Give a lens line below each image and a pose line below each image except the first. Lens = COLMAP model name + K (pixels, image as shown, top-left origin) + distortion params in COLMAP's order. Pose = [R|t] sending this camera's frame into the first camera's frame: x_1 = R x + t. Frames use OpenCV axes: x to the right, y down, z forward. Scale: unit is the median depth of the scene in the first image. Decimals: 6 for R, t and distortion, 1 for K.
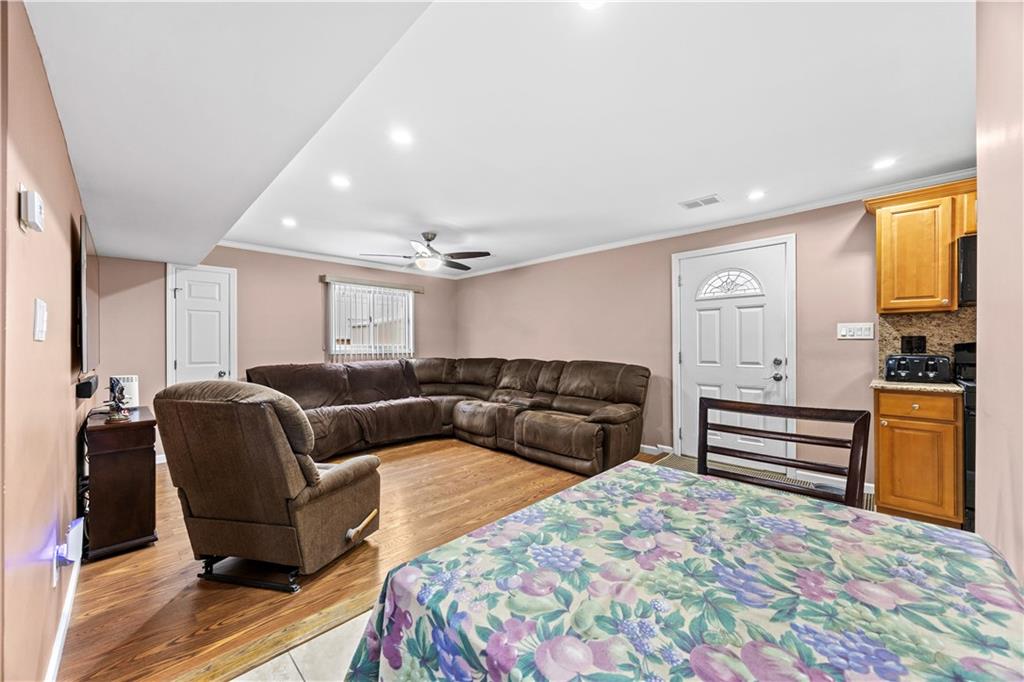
lens RADIAL K [[393.9, 0, 514.0], [0, 393.9, 344.9], [0, 0, 1]] dist [-0.000450, -0.000277]
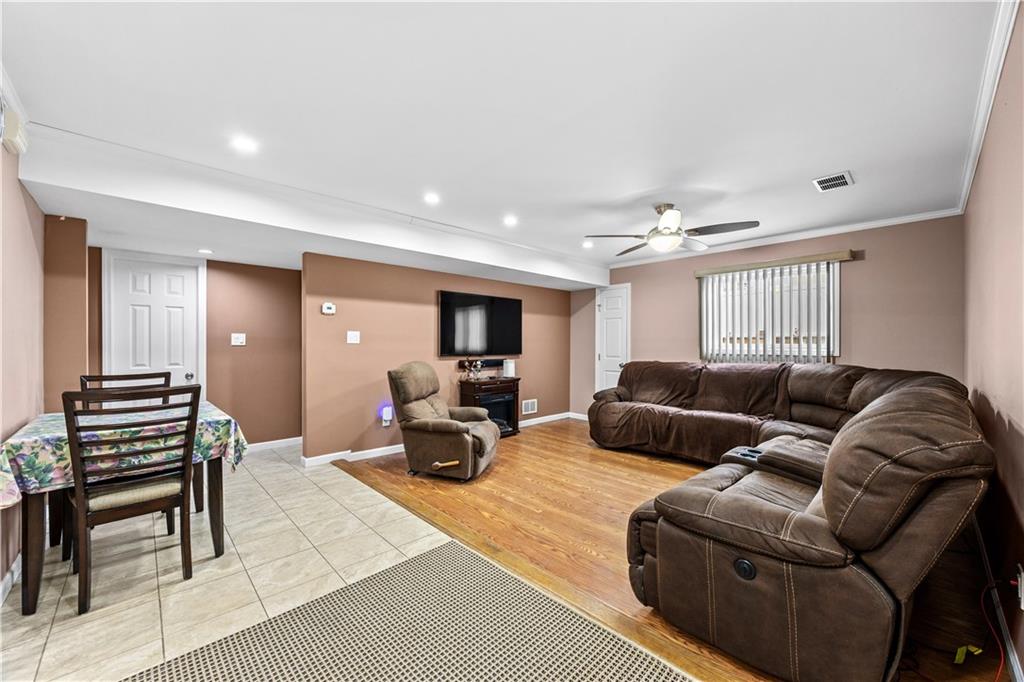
lens RADIAL K [[393.9, 0, 510.7], [0, 393.9, 342.8], [0, 0, 1]] dist [-0.000450, -0.000277]
pose [[-0.035291, -0.002867, -0.999373, 0.694943], [-0.000469, 0.999996, -0.002853, 0.000955], [0.999377, 0.000368, -0.035292, 0.824702]]
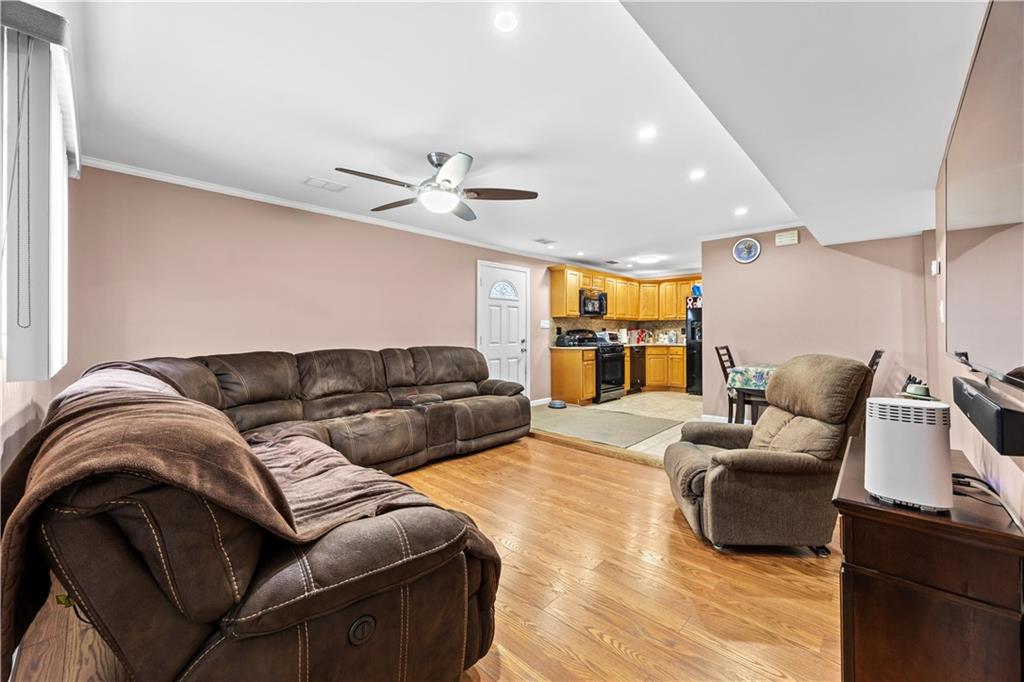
lens RADIAL K [[393.9, 0, 516.1], [0, 393.9, 338.1], [0, 0, 1]] dist [-0.000450, -0.000277]
pose [[-0.026686, -0.009554, 0.999598, -0.996130], [0.003454, 0.999947, 0.009649, 0.013889], [-0.999638, 0.003710, -0.026651, 1.029085]]
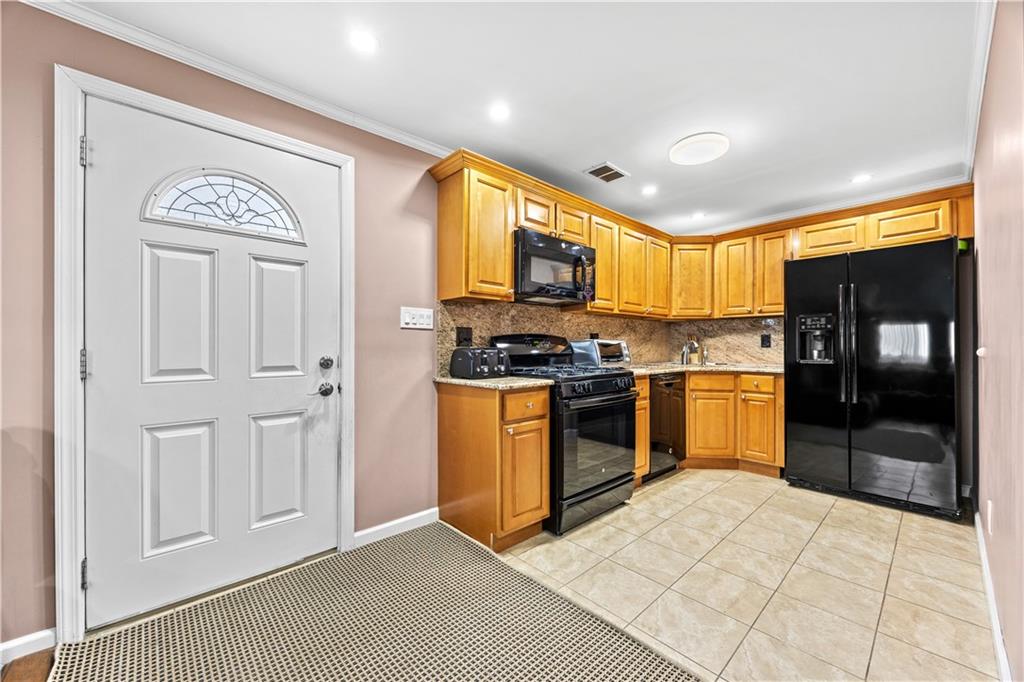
lens RADIAL K [[393.9, 0, 509.9], [0, 393.9, 345.2], [0, 0, 1]] dist [-0.000450, -0.000277]
pose [[0.052532, 0.003597, 0.998613, 0.091322], [-0.002046, 0.999992, -0.003494, 0.016888], [-0.998617, -0.001859, 0.052539, 0.665215]]
